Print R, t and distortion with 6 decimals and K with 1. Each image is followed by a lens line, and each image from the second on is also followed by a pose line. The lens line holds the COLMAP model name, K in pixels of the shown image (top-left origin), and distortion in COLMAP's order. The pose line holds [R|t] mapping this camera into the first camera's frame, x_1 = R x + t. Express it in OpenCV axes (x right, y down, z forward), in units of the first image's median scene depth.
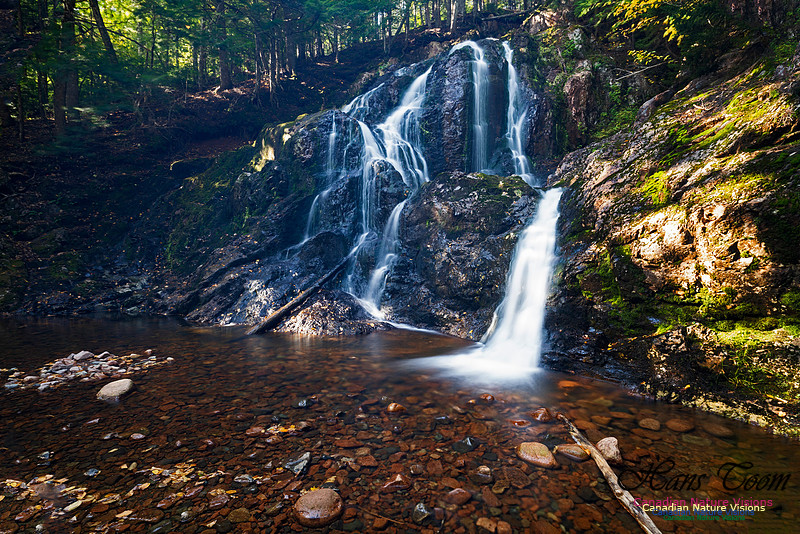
lens RADIAL K [[370.2, 0, 398.8], [0, 370.2, 266.0], [0, 0, 1]] dist [-0.065386, 0.026392]
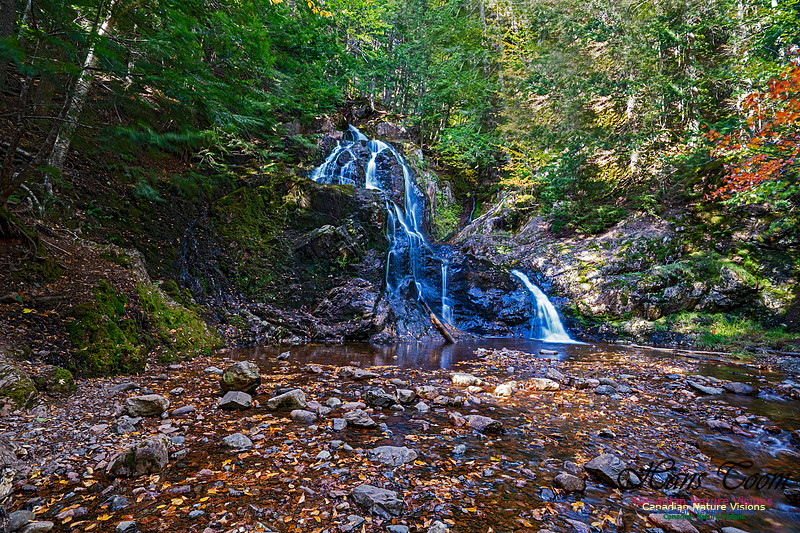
lens RADIAL K [[370.2, 0, 398.8], [0, 370.2, 265.5], [0, 0, 1]] dist [-0.065386, 0.026392]
pose [[0.688232, 0.090614, 0.719810, -1.163290], [-0.017251, 0.993933, -0.108628, 0.008826], [-0.725286, 0.062344, 0.685619, -0.006862]]
